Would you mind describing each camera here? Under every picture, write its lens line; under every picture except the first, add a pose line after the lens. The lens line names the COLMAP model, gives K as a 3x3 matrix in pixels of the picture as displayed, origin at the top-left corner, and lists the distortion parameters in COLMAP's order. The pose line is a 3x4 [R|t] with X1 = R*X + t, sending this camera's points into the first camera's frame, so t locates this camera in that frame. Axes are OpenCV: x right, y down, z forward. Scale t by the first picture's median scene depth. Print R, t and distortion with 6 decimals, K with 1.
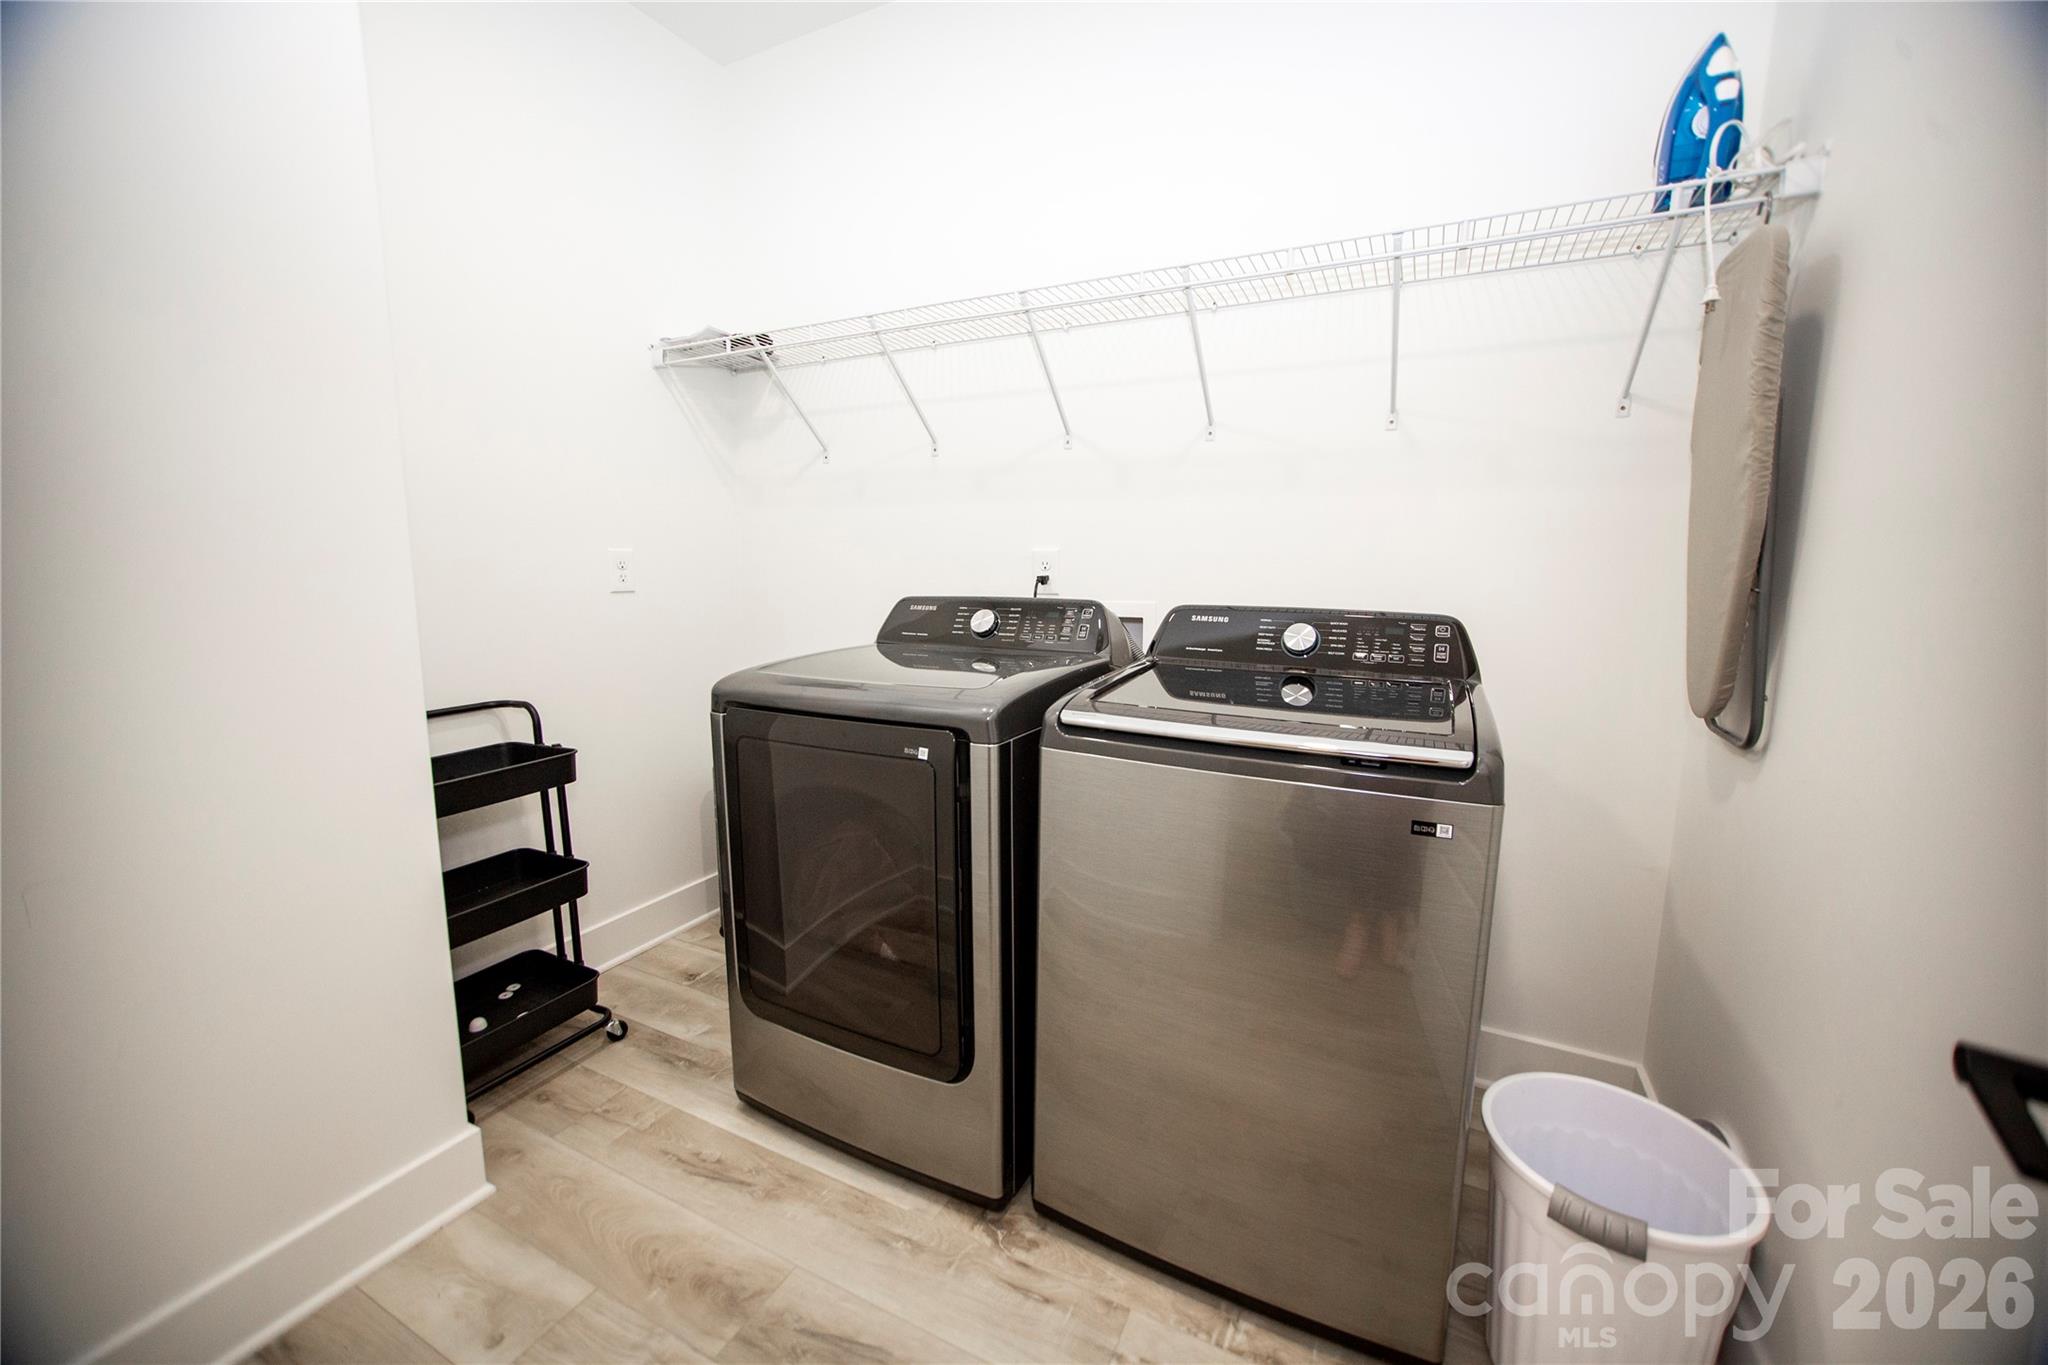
lens RADIAL K [[800.1, 0, 1029.0], [0, 800.1, 679.8], [0, 0, 1]] dist [-0.004308, 0.000394]
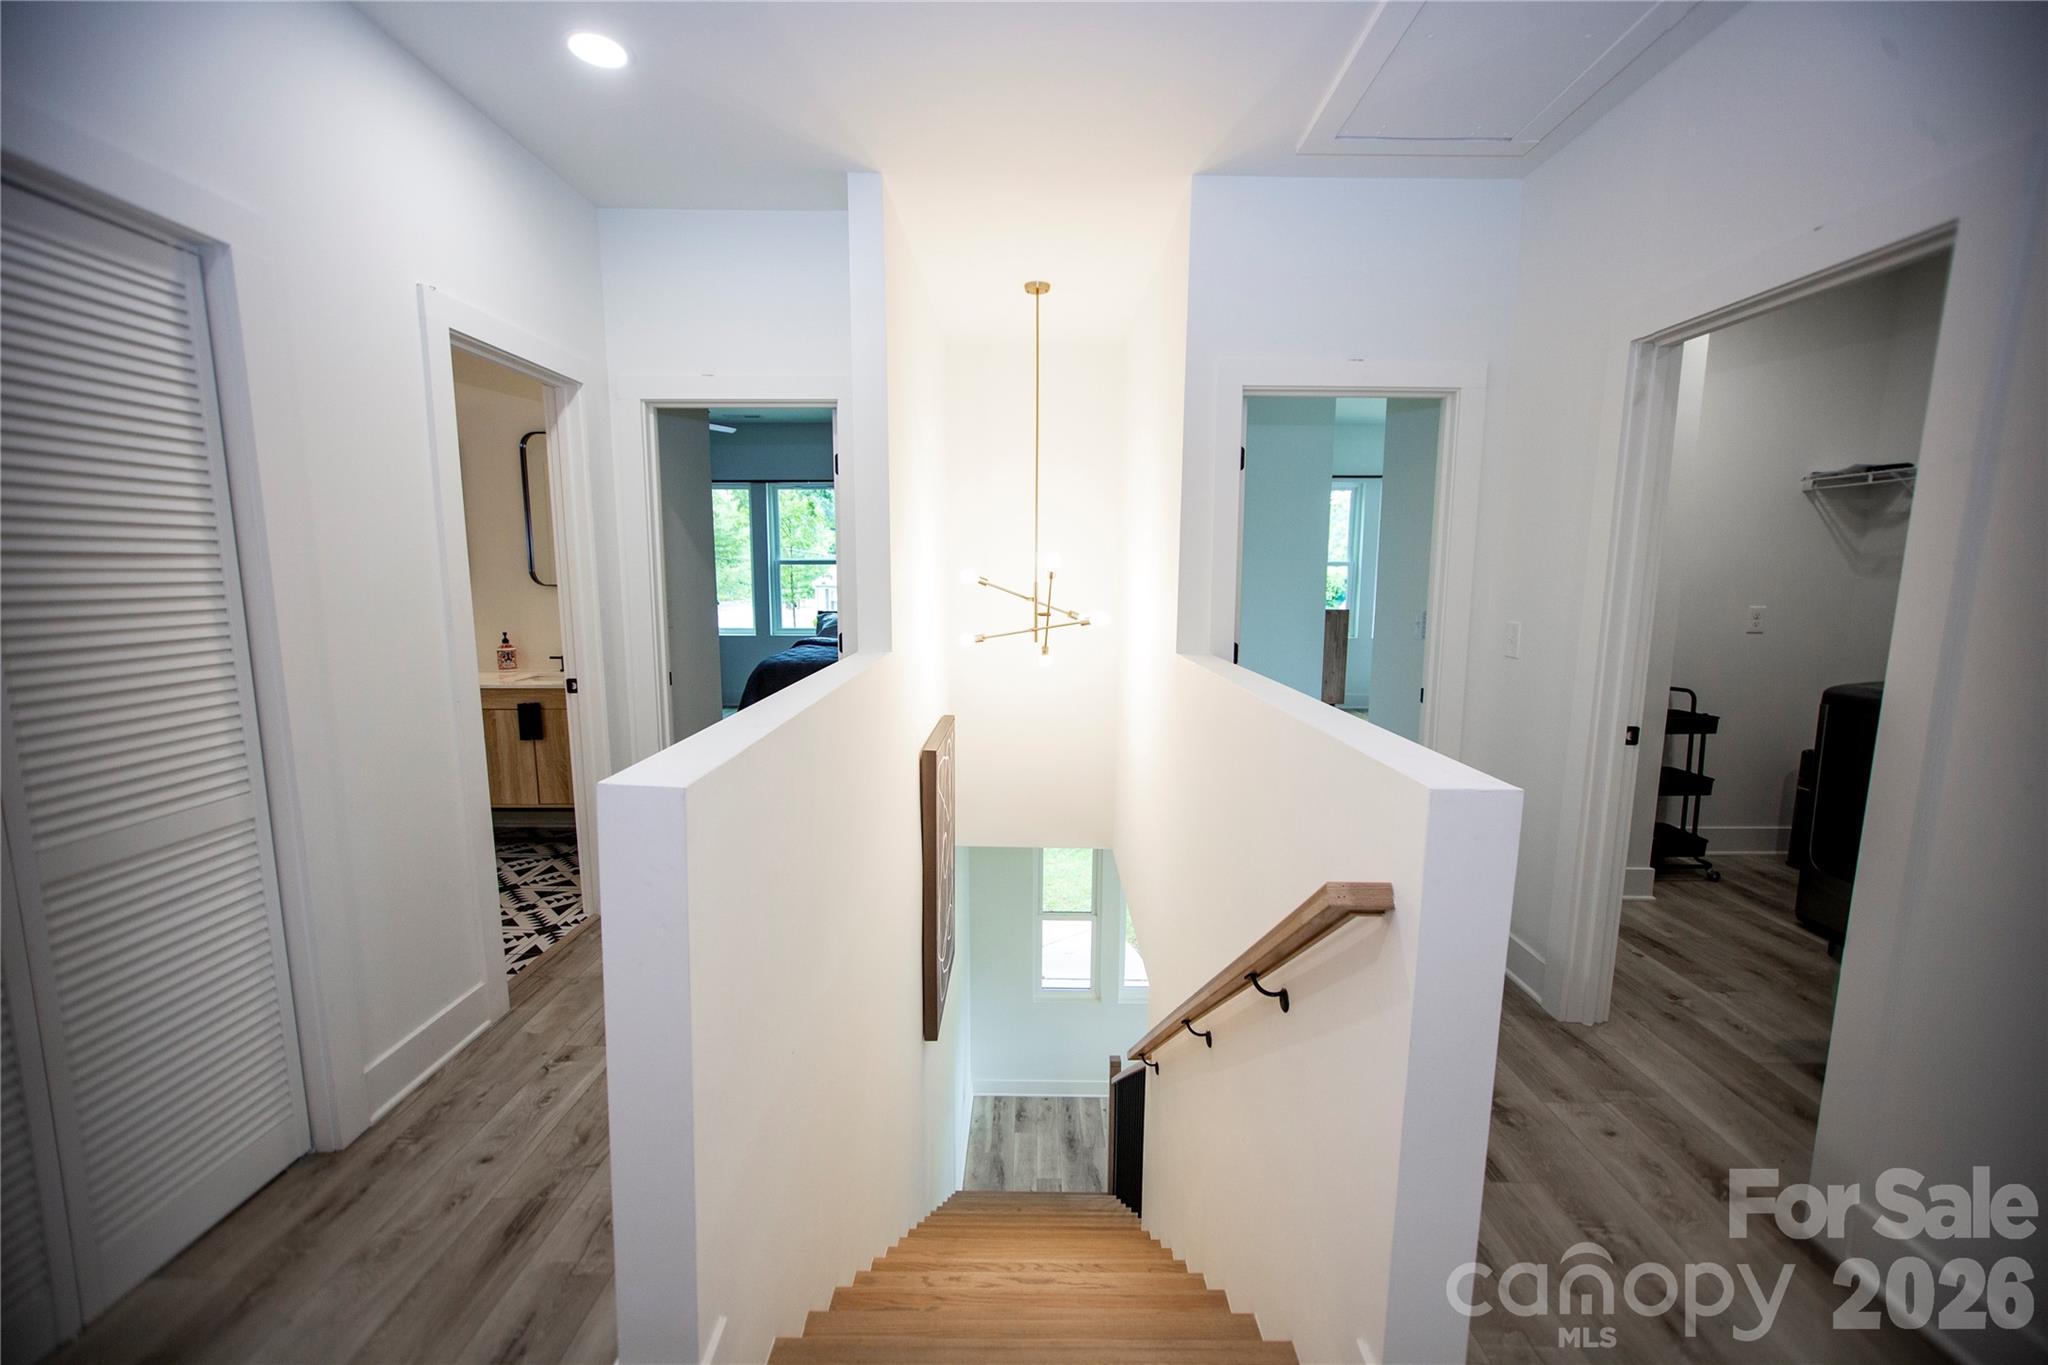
lens RADIAL K [[821.3, 0, 1026.3], [0, 821.3, 678.7], [0, 0, 1]] dist [-0.001200, -0.000102]
pose [[0.436567, 0.113180, -0.892524, 0.411456], [-0.129208, 0.989659, 0.062297, 0.083795], [0.890345, 0.088124, 0.446676, -1.252761]]
